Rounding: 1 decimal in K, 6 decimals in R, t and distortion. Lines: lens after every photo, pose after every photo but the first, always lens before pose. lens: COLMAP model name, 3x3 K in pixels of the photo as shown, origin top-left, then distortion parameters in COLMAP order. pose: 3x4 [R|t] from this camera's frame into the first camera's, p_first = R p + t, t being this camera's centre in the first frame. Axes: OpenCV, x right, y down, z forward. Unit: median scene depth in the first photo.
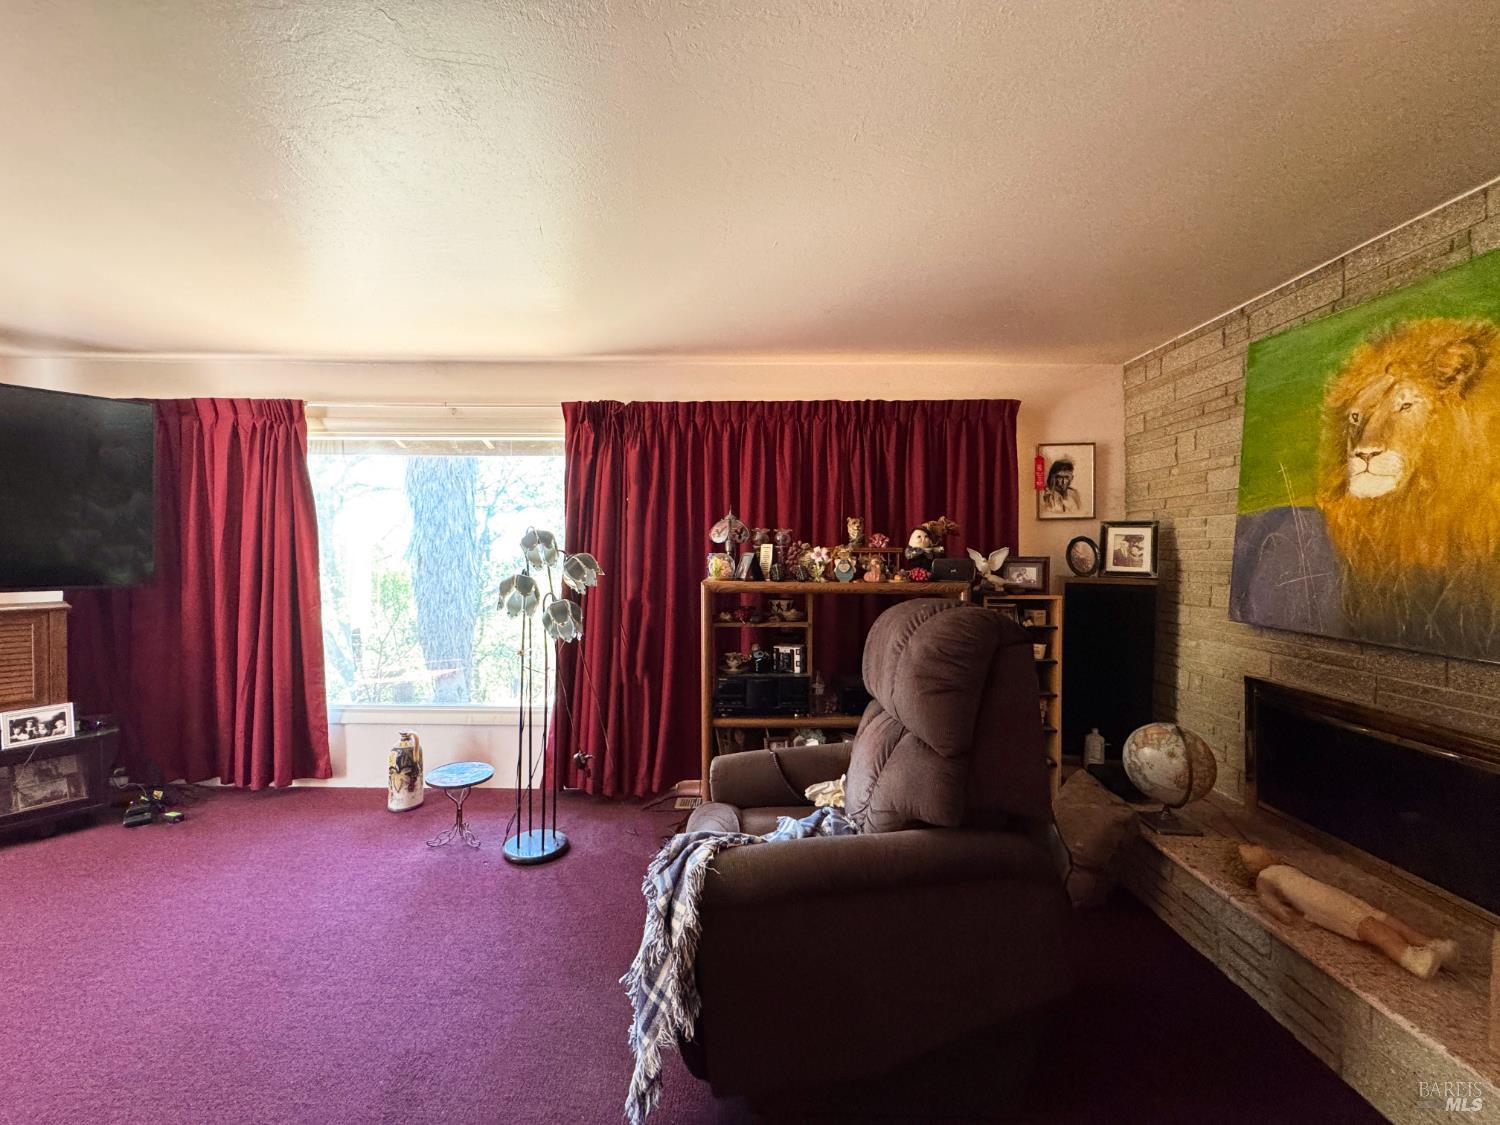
lens RADIAL K [[597.2, 0, 750.9], [0, 597.2, 560.0], [0, 0, 1]] dist [-0.002510, 0.000820]
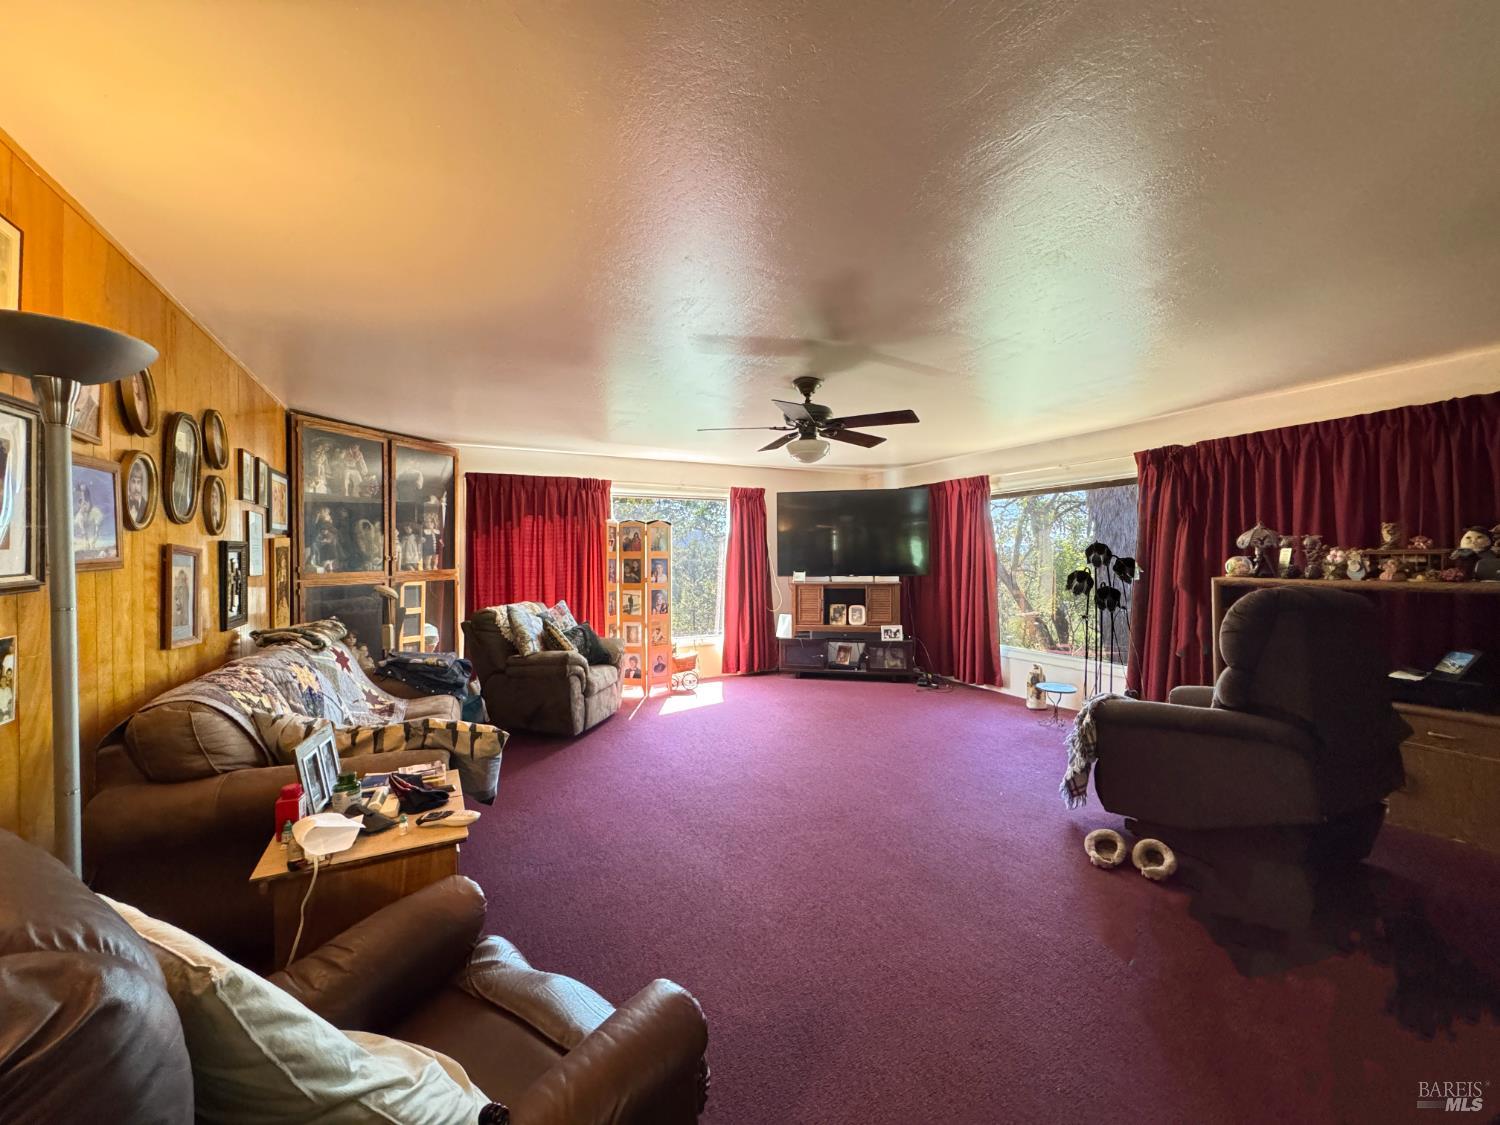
lens RADIAL K [[597.2, 0, 750.3], [0, 597.2, 562.6], [0, 0, 1]] dist [-0.002510, 0.000820]
pose [[0.454838, -0.001679, -0.890573, 0.558764], [-0.004592, 0.999981, -0.004230, 0.011359], [0.890563, 0.006014, 0.454821, -0.490731]]
